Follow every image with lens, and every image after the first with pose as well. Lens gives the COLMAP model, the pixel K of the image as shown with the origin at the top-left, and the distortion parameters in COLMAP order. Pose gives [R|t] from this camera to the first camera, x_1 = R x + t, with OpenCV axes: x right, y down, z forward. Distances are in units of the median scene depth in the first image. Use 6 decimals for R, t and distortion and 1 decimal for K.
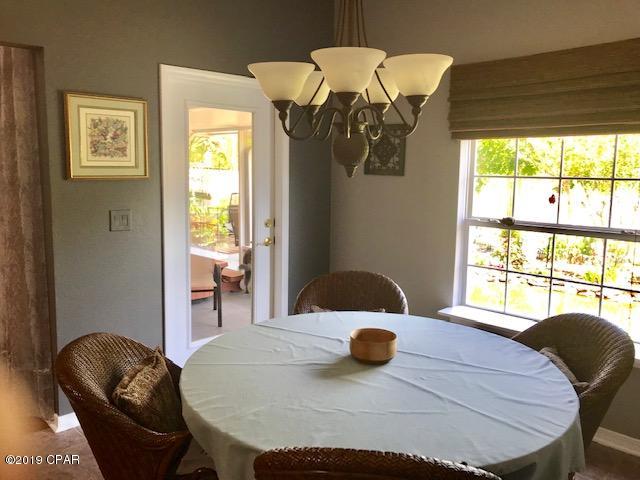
lens RADIAL K [[533.5, 0, 320.0], [0, 533.5, 240.0], [0, 0, 1]] dist [0.040896, -0.032828]
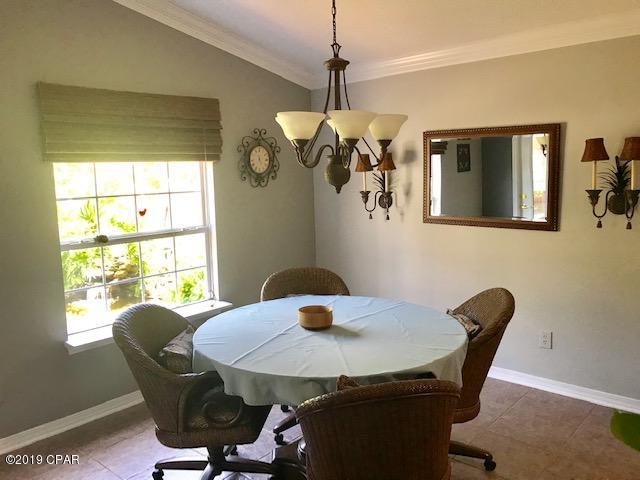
lens RADIAL K [[533.5, 0, 320.0], [0, 533.5, 240.0], [0, 0, 1]] dist [0.040896, -0.032828]
pose [[-0.103298, -0.127728, 0.986415, -1.028885], [0.159542, 0.976752, 0.143184, -0.158547], [-0.981772, 0.172165, -0.080519, 0.904584]]
